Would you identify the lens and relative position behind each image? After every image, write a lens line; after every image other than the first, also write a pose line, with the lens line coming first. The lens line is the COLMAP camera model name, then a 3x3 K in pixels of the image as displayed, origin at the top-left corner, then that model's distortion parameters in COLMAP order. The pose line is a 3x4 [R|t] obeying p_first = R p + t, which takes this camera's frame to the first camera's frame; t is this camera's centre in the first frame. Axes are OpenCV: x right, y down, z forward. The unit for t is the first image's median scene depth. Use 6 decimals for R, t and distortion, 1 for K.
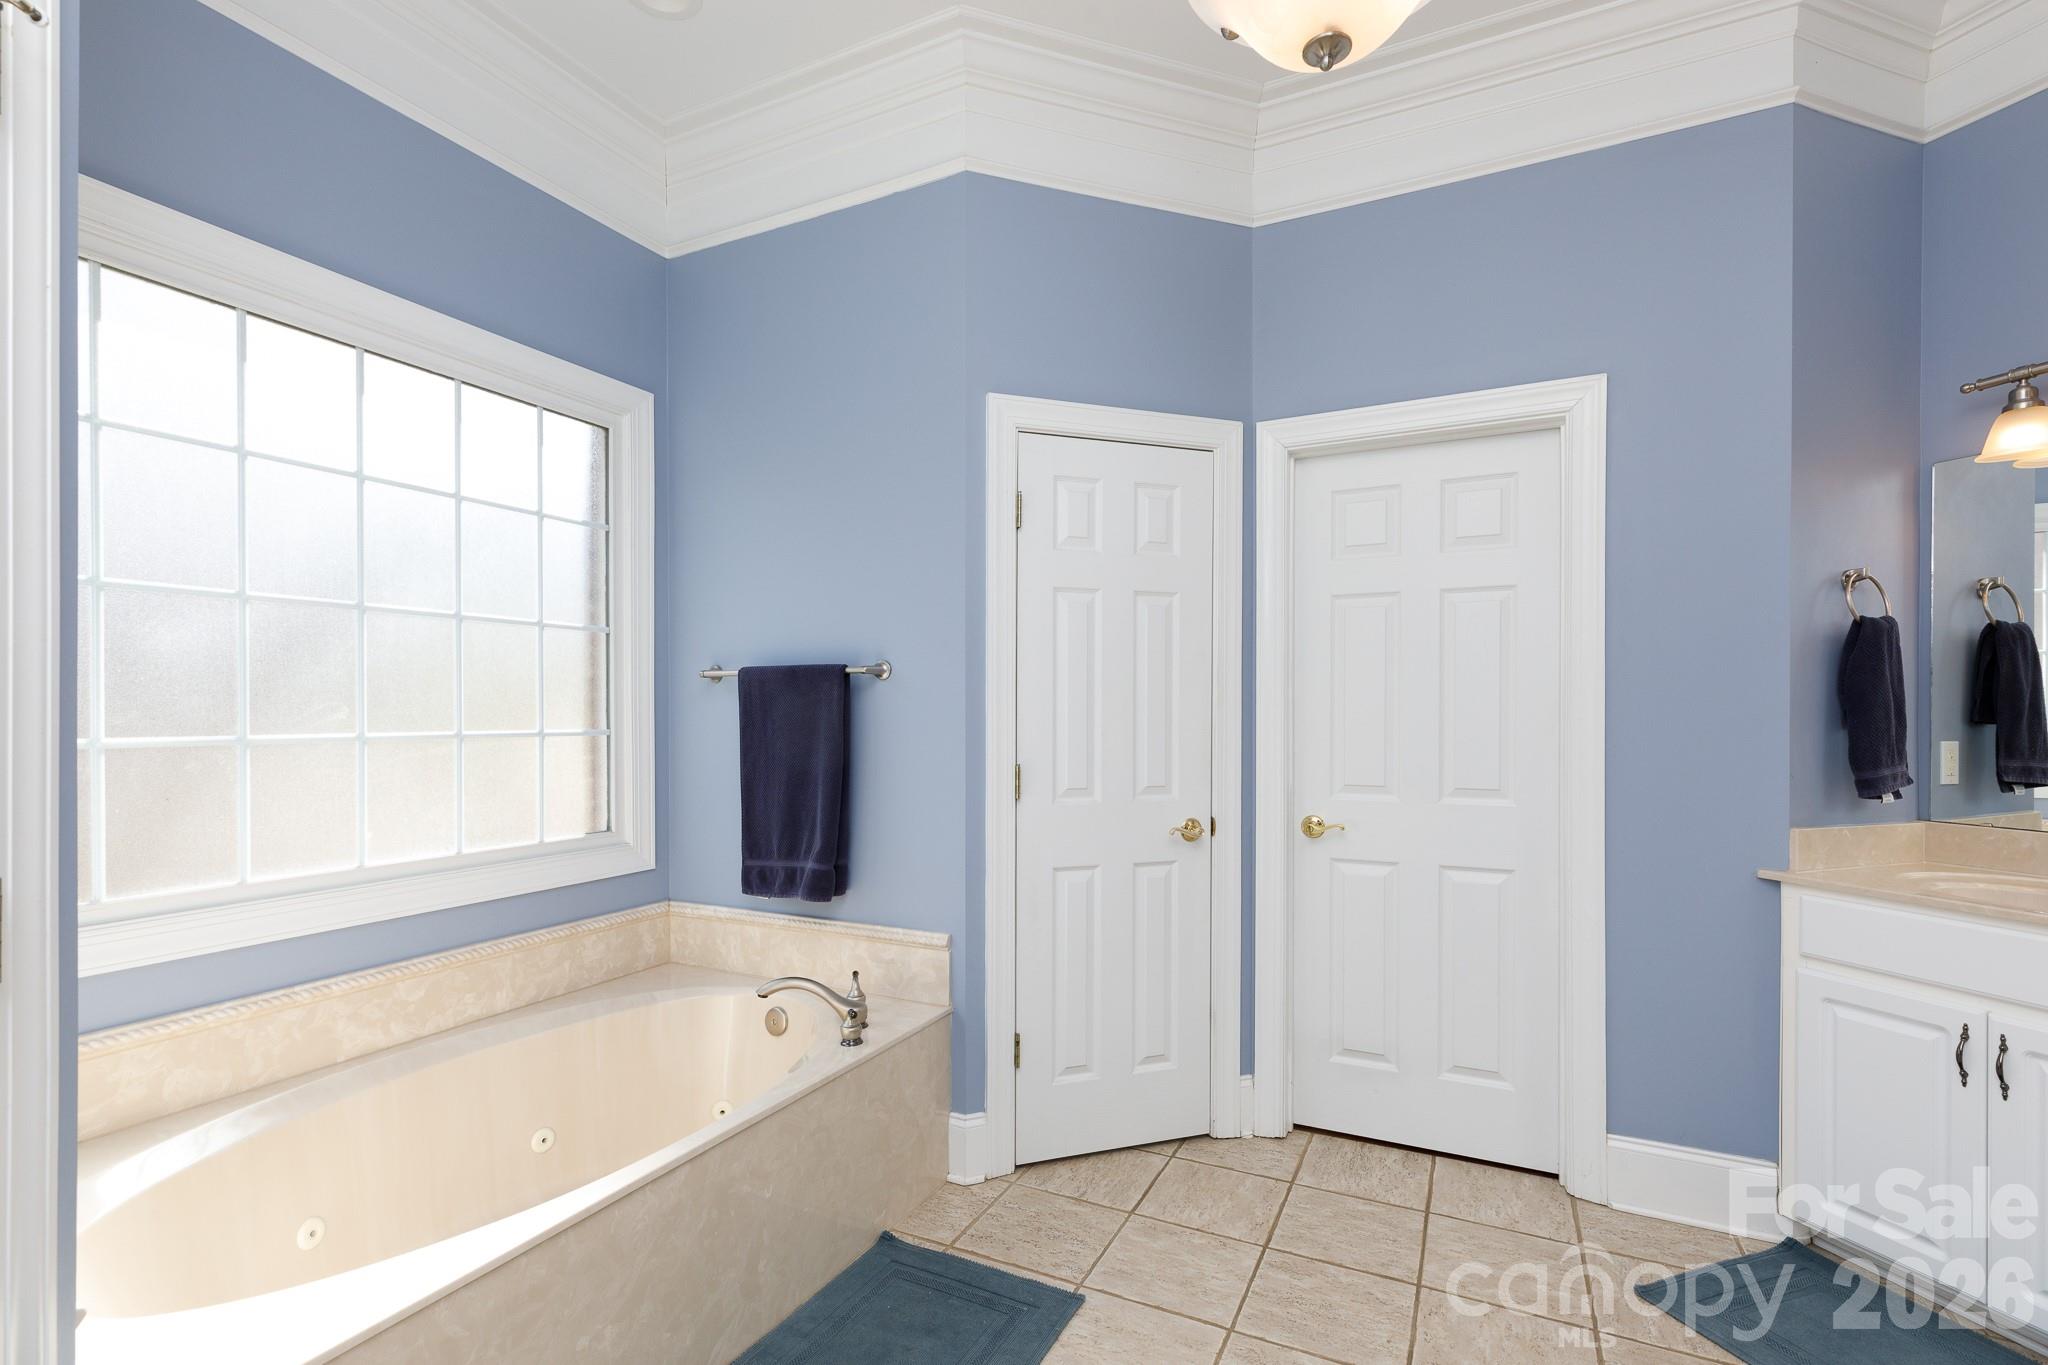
lens RADIAL K [[933.1, 0, 1029.0], [0, 933.1, 718.8], [0, 0, 1]] dist [0.003236, 0.000047]
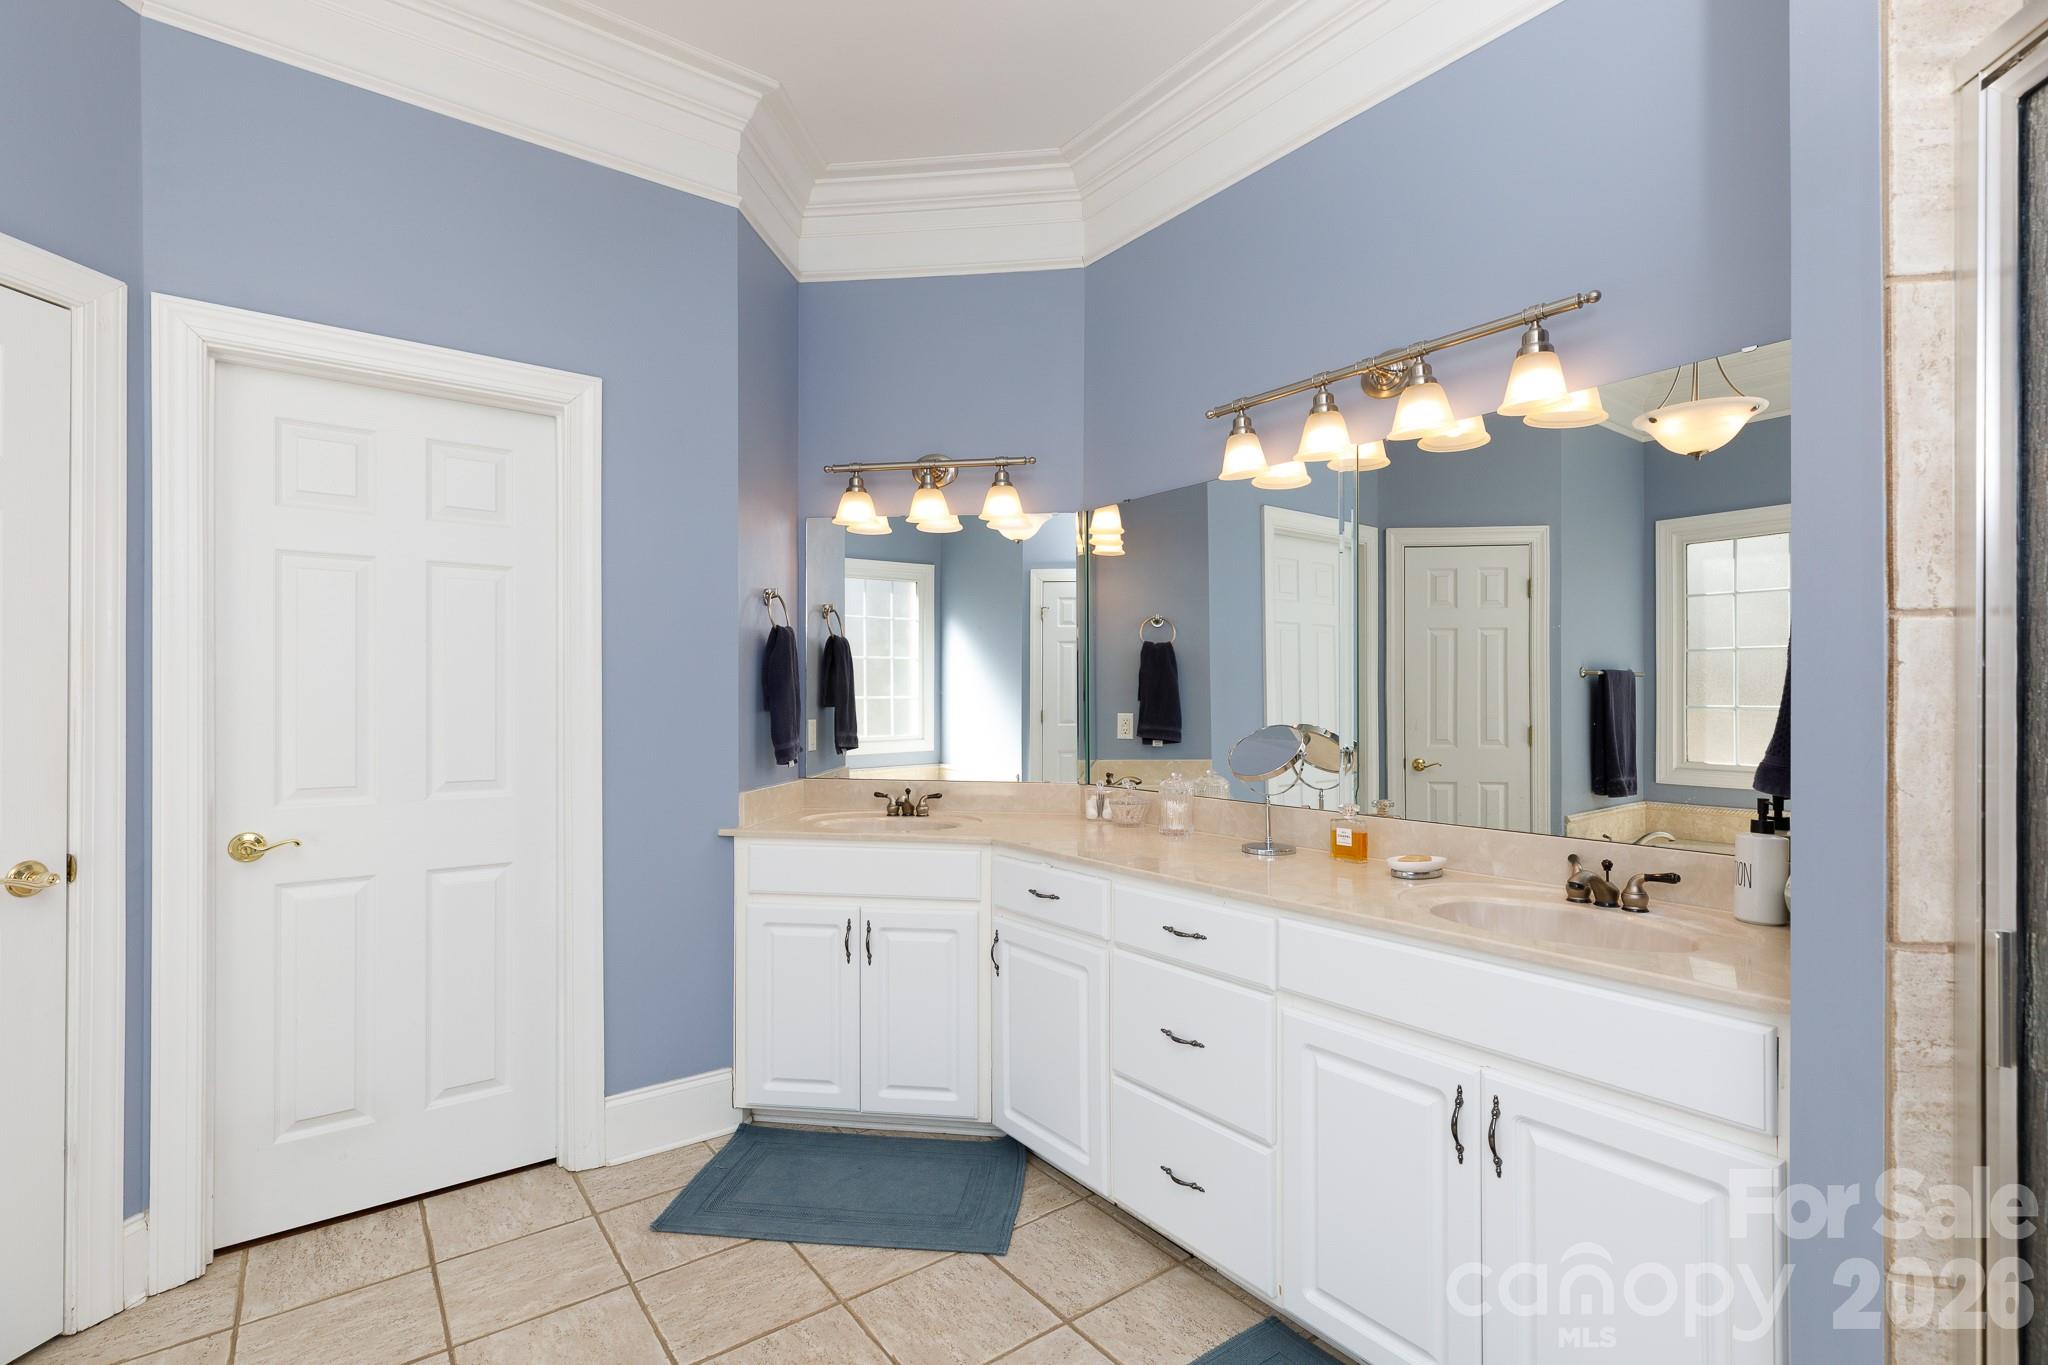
lens RADIAL K [[933.1, 0, 1023.2], [0, 933.1, 695.2], [0, 0, 1]] dist [0.003236, 0.000047]
pose [[0.449607, 0.003264, 0.893221, -0.110183], [0.004641, 0.999971, -0.005991, -0.002000], [-0.893215, 0.006839, 0.449579, 0.097855]]
